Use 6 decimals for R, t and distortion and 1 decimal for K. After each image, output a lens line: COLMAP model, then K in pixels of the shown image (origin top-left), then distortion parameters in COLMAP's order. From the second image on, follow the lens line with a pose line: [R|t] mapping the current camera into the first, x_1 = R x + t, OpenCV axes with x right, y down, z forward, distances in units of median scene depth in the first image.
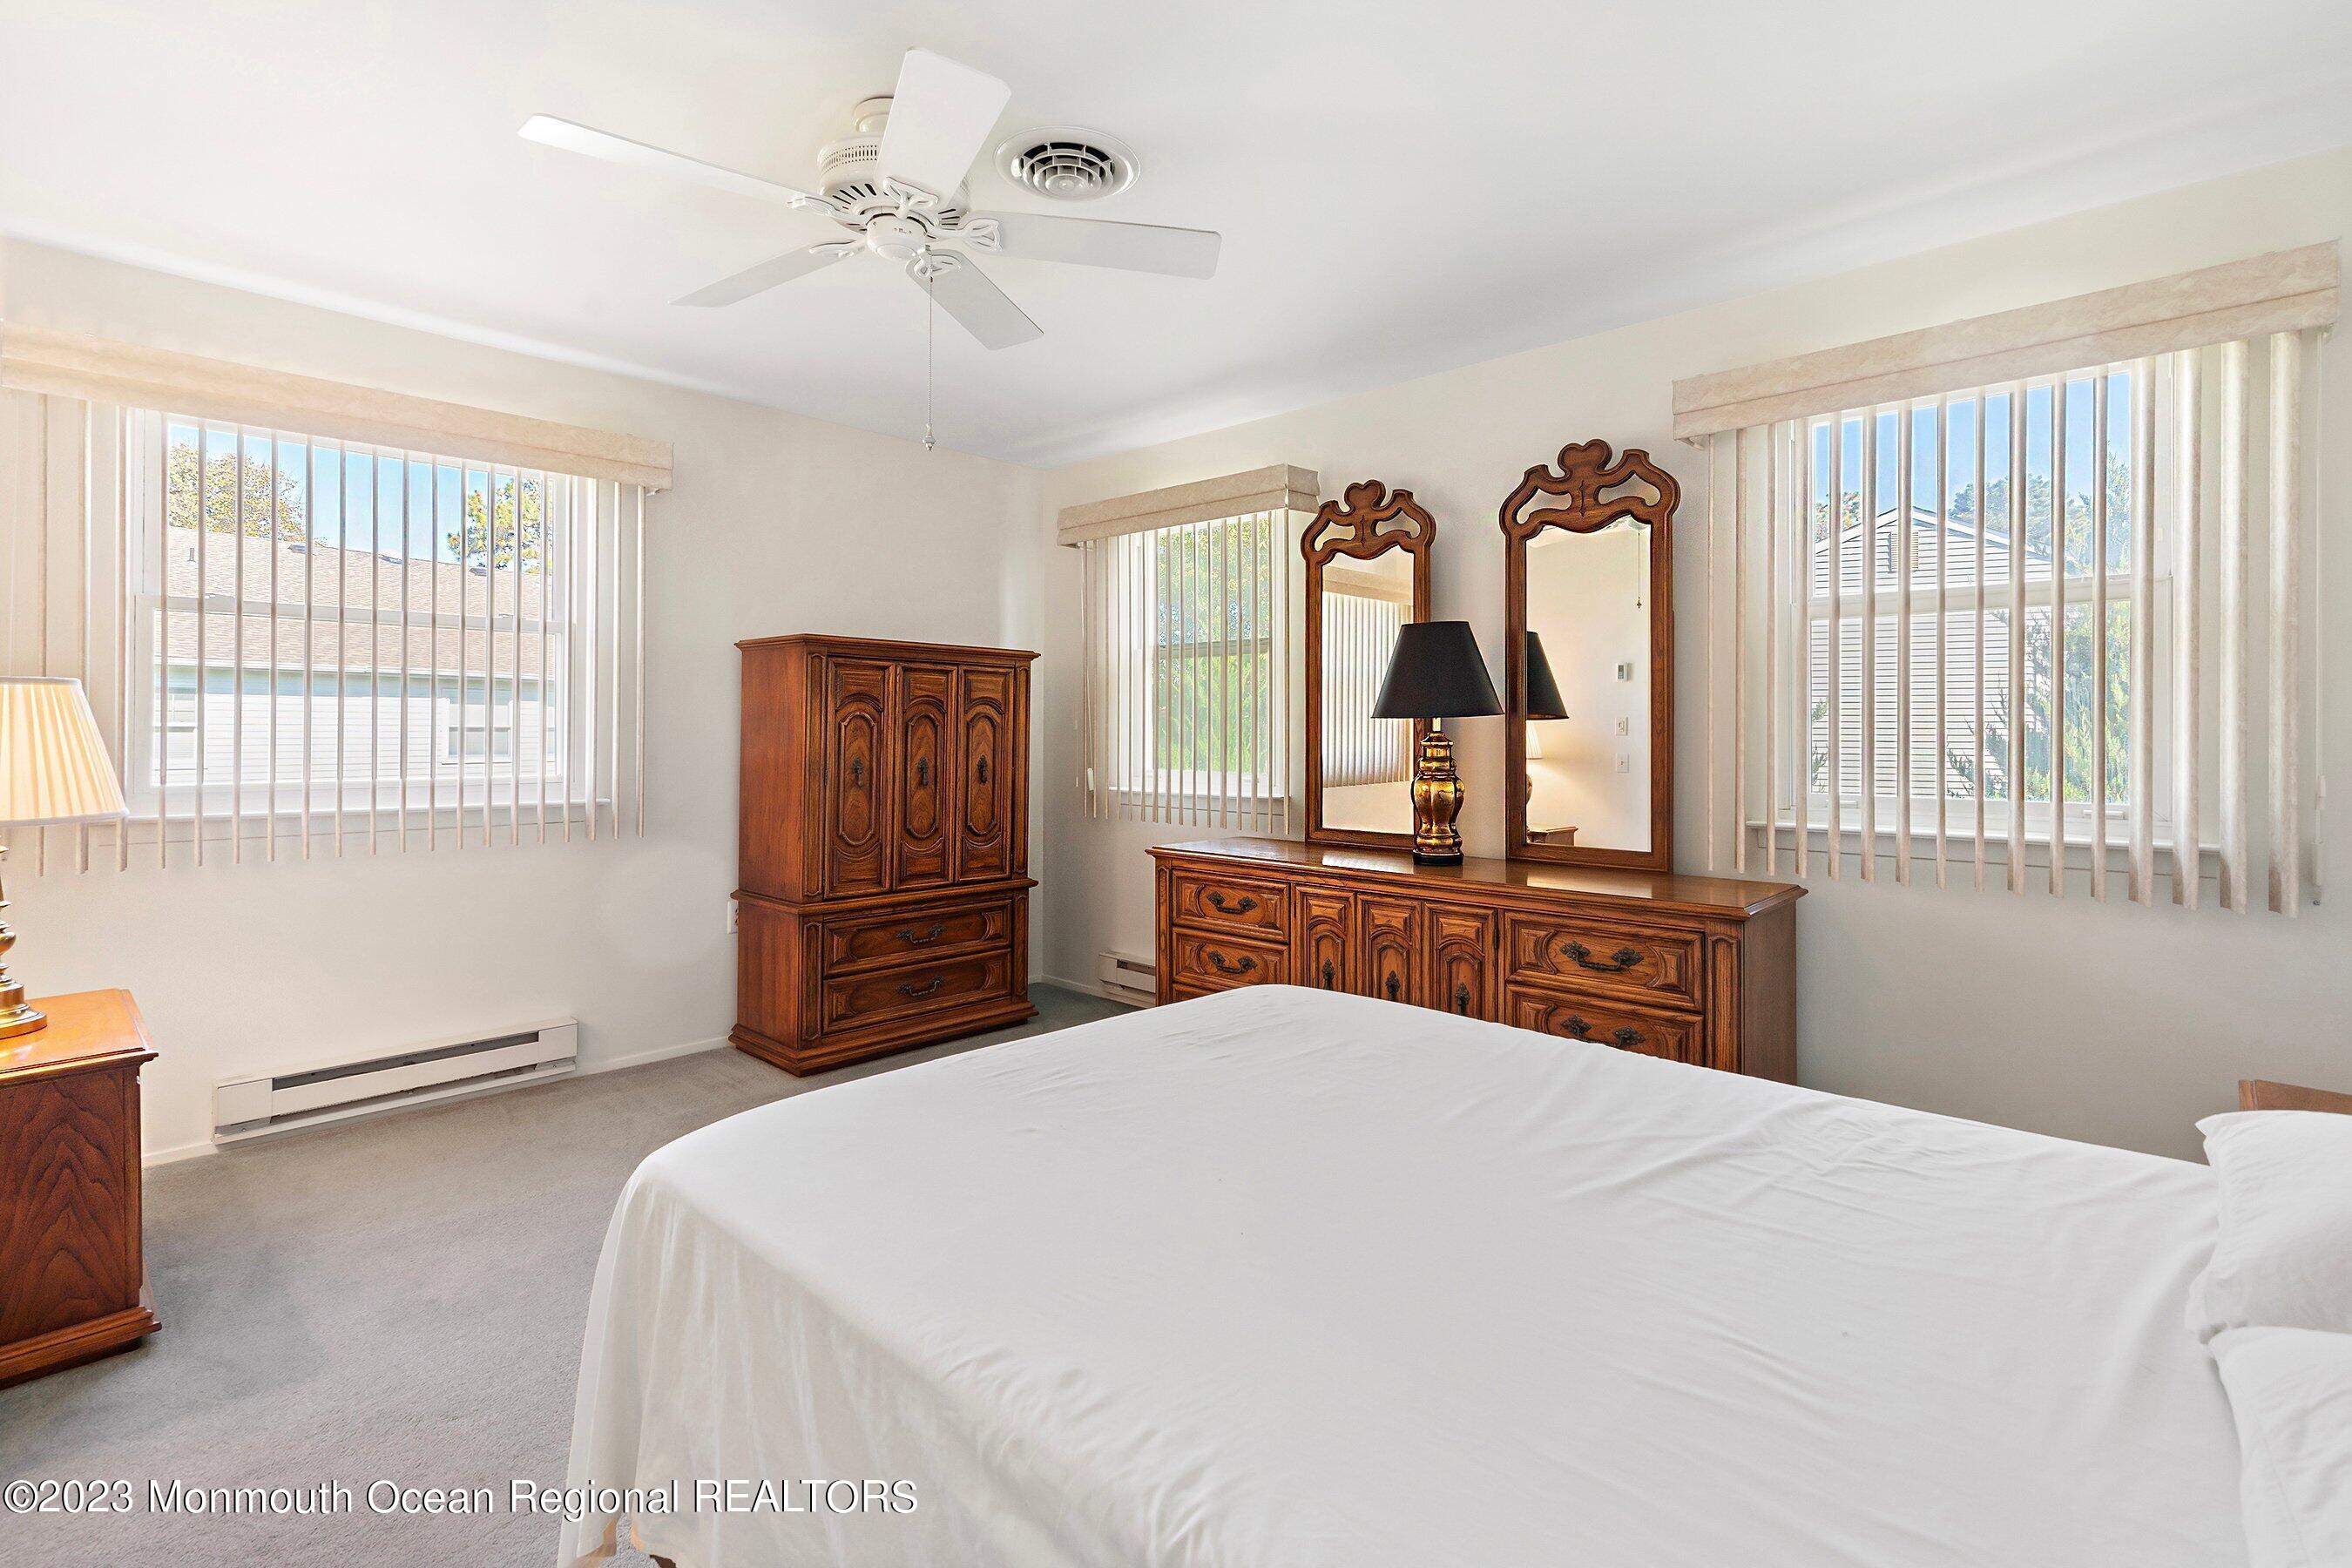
lens RADIAL K [[1080.3, 0, 1183.3], [0, 1080.3, 737.6], [0, 0, 1]] dist [0.006136, 0.000514]
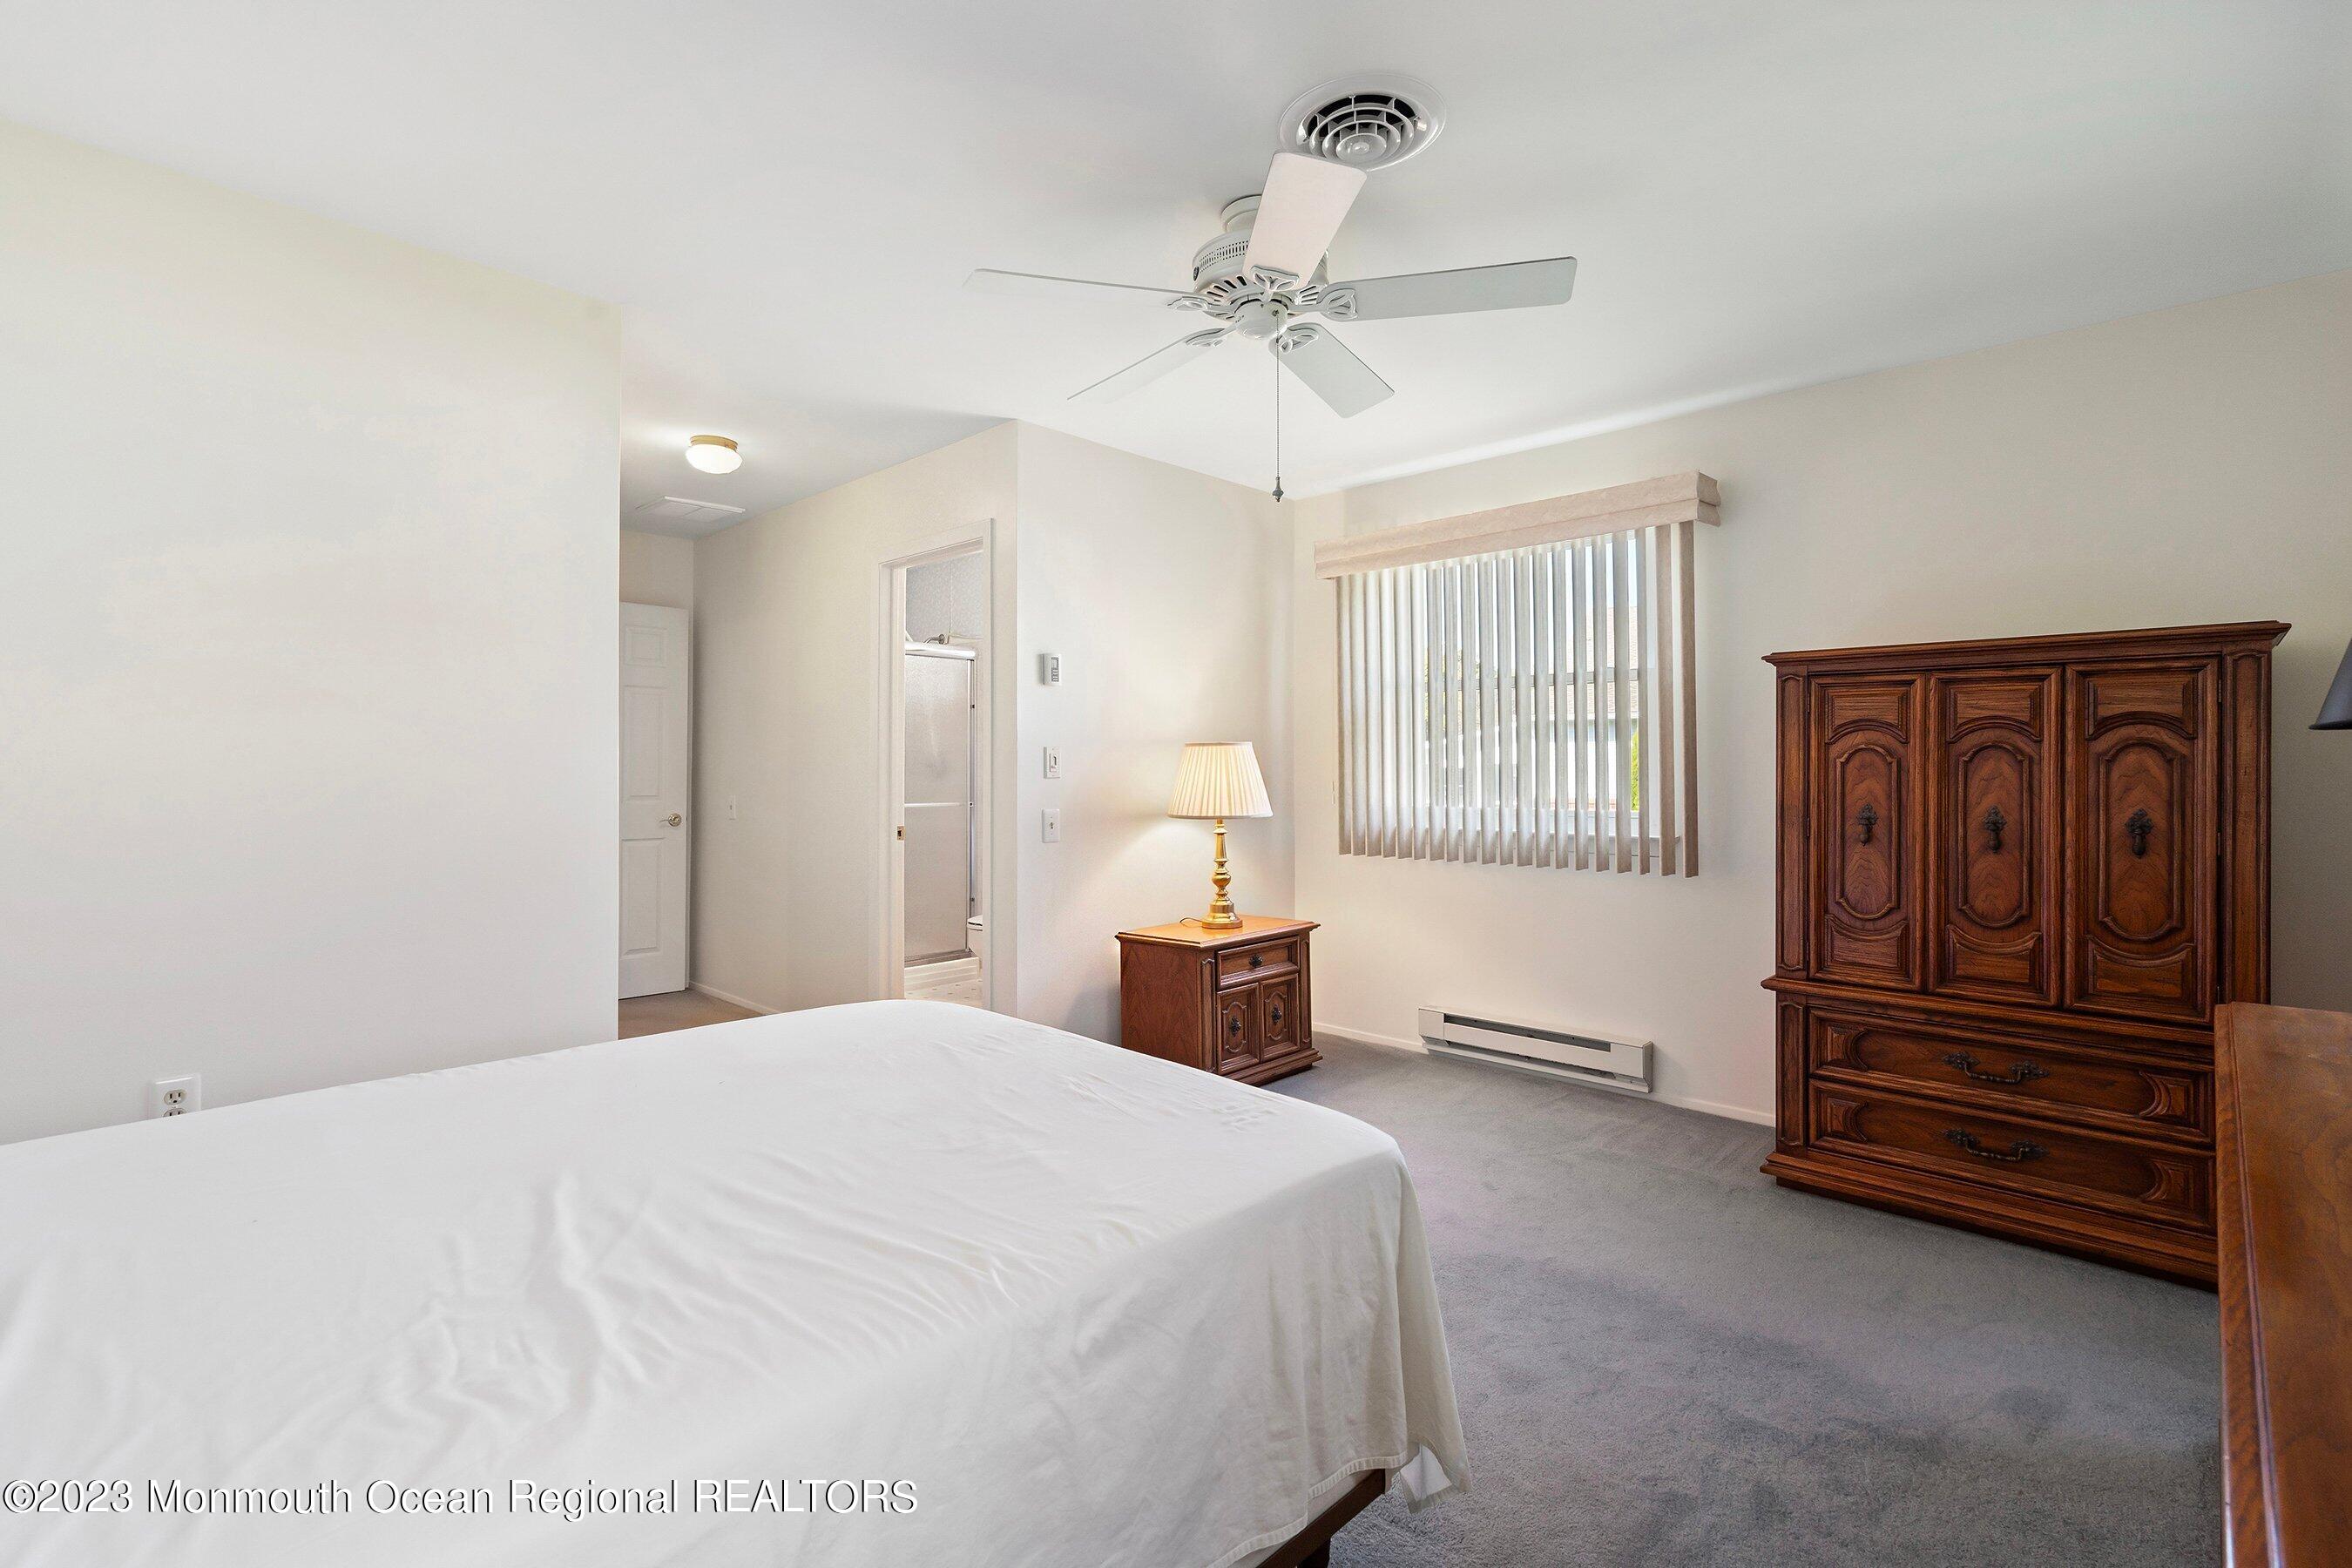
lens RADIAL K [[1080.3, 0, 1176.8], [0, 1080.3, 770.7], [0, 0, 1]] dist [0.006136, 0.000514]
pose [[-0.003300, -0.002158, -0.999992, 0.445004], [-0.006633, 0.999976, -0.002136, -0.000079], [0.999973, 0.006626, -0.003314, 0.493022]]
